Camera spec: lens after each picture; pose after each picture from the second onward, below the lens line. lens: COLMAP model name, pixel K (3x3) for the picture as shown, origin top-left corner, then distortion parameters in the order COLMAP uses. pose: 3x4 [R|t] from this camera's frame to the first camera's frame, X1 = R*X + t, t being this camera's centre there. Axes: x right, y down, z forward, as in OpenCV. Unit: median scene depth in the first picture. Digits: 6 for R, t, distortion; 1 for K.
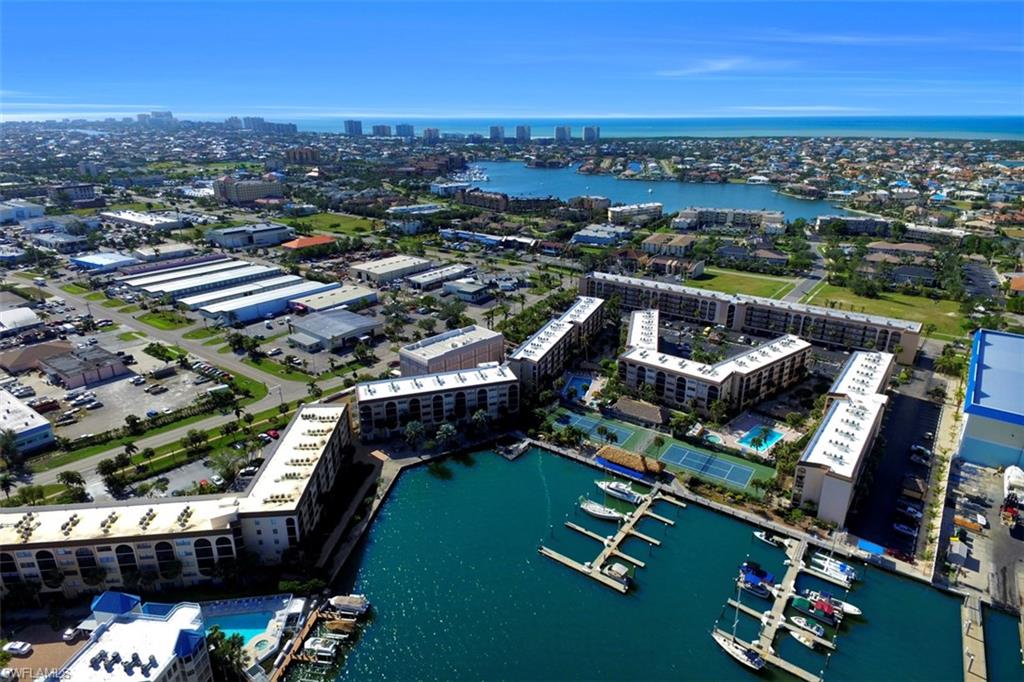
lens RADIAL K [[586.6, 0, 522.7], [0, 586.6, 336.7], [0, 0, 1]] dist [0.149512, -0.094332]
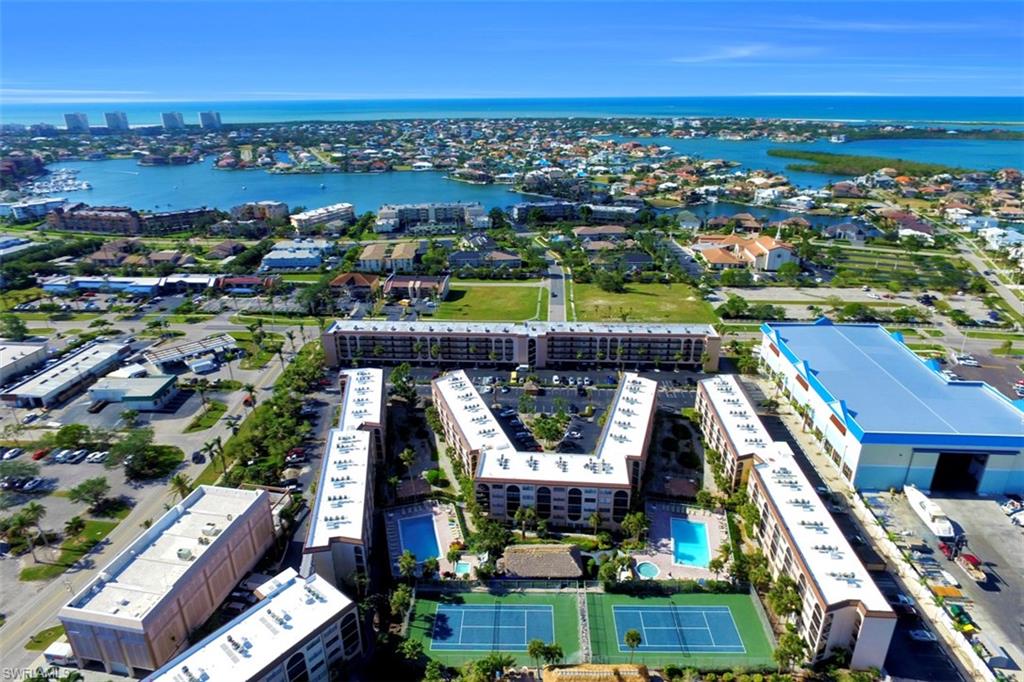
lens RADIAL K [[600.8, 0, 512.8], [0, 600.8, 332.2], [0, 0, 1]] dist [-0.014206, 0.026229]
pose [[0.842863, -0.208321, 0.496170, -0.097402], [0.197905, 0.977410, 0.074184, -0.166092], [-0.500415, 0.035667, 0.865051, 0.397088]]
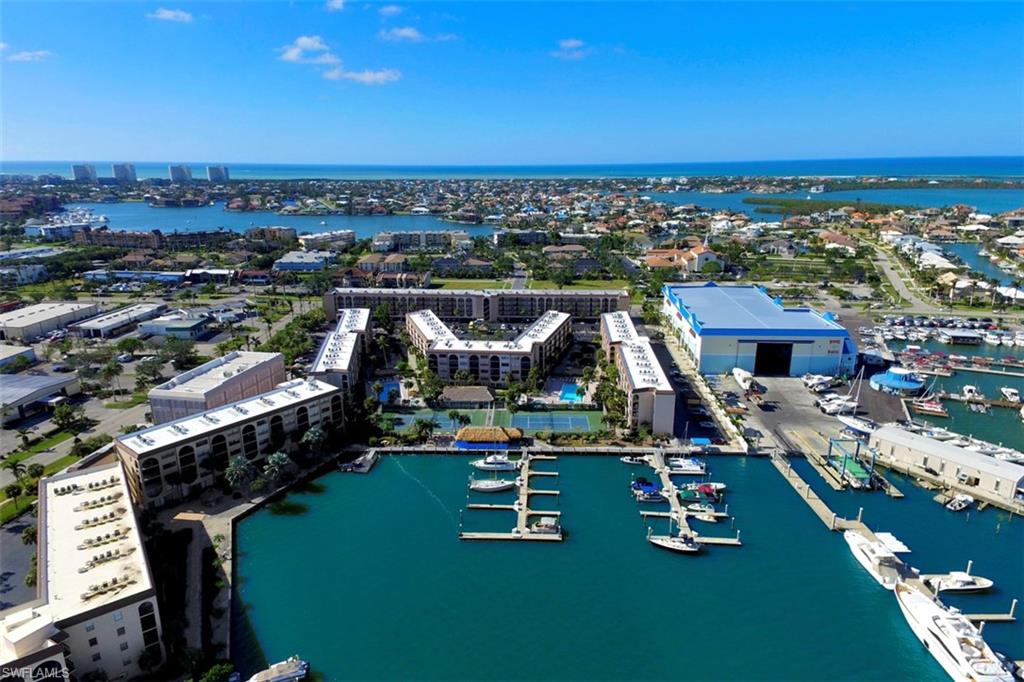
lens RADIAL K [[594.8, 0, 514.1], [0, 594.8, 344.4], [0, 0, 1]] dist [0.133785, -0.059692]
pose [[0.844933, -0.164176, 0.509052, -0.211426], [0.196173, 0.980524, -0.009380, 0.061828], [-0.497598, 0.107788, 0.860685, 0.088801]]
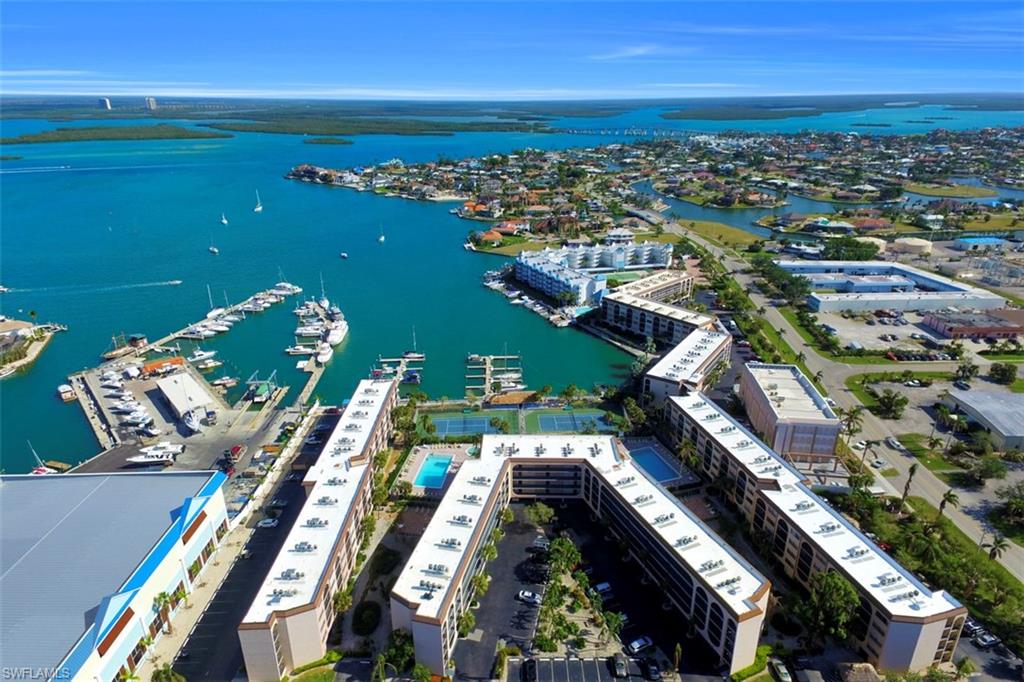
lens RADIAL K [[579.0, 0, 509.2], [0, 579.0, 356.1], [0, 0, 1]] dist [0.117726, -0.044356]
pose [[-0.807534, 0.244227, -0.536882, 0.653685], [-0.204189, 0.738204, 0.642932, -0.501022], [0.553349, 0.628815, -0.546256, 1.274093]]
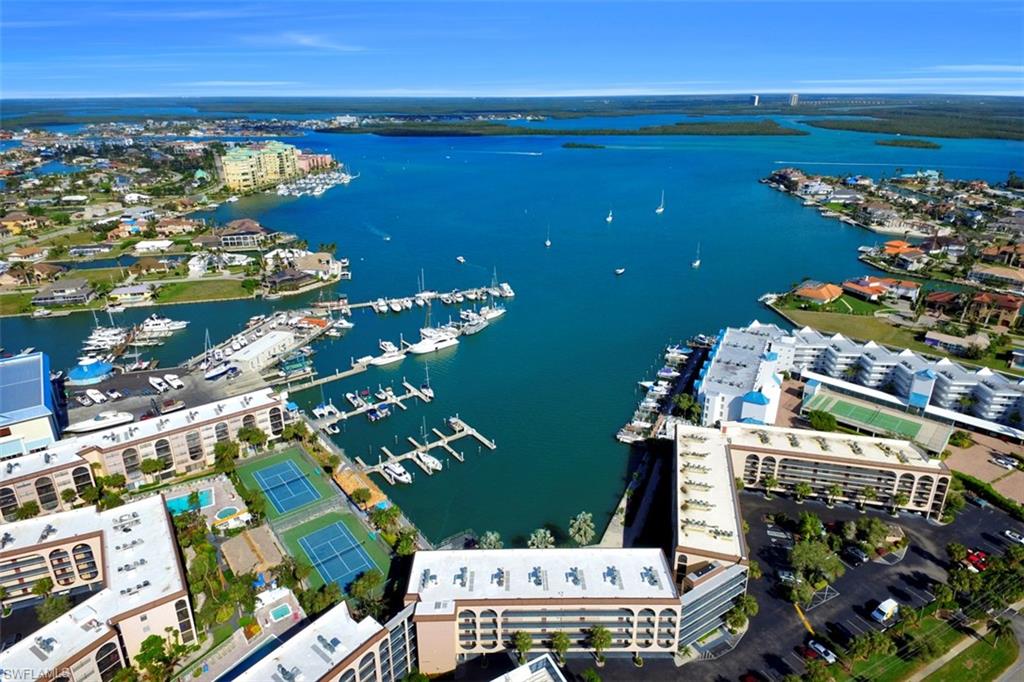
lens RADIAL K [[594.8, 0, 514.1], [0, 594.8, 344.4], [0, 0, 1]] dist [0.133785, -0.059692]
pose [[-0.948913, -0.113810, 0.294298, -0.248055], [0.120557, 0.731161, 0.671468, -0.461208], [-0.291599, 0.672644, -0.680088, 1.144756]]
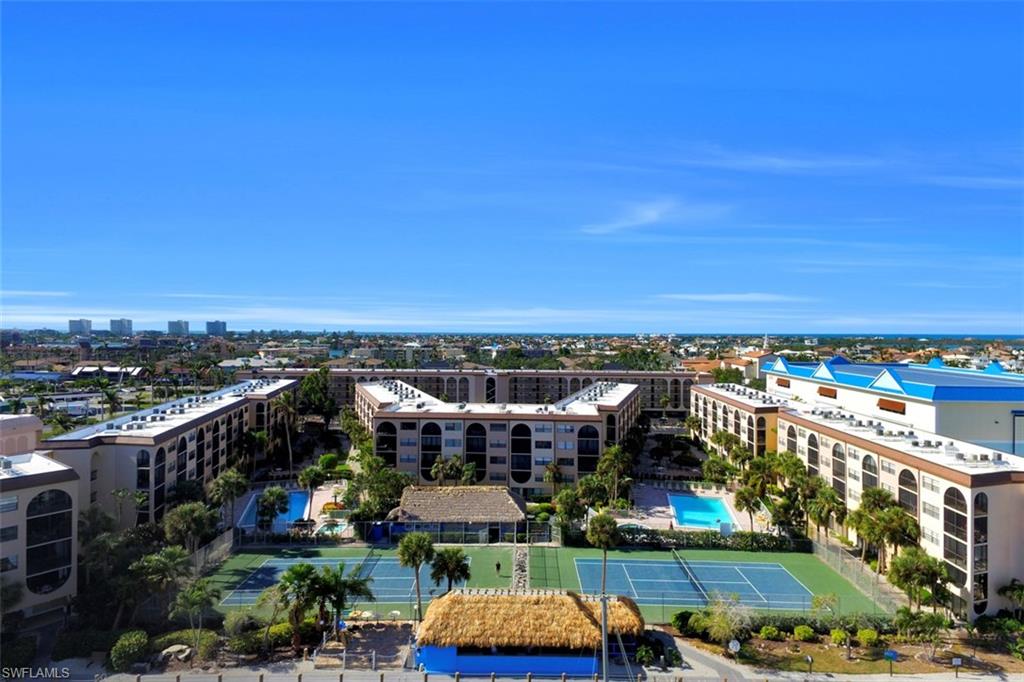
lens RADIAL K [[574.6, 0, 512.0], [0, 574.6, 341.0], [0, 0, 1]] dist [0.115979, -0.049494]
pose [[0.837580, -0.011715, 0.546188, 0.010351], [0.192633, 0.941890, -0.275201, 0.123582], [-0.511225, 0.335717, 0.791165, 0.579337]]
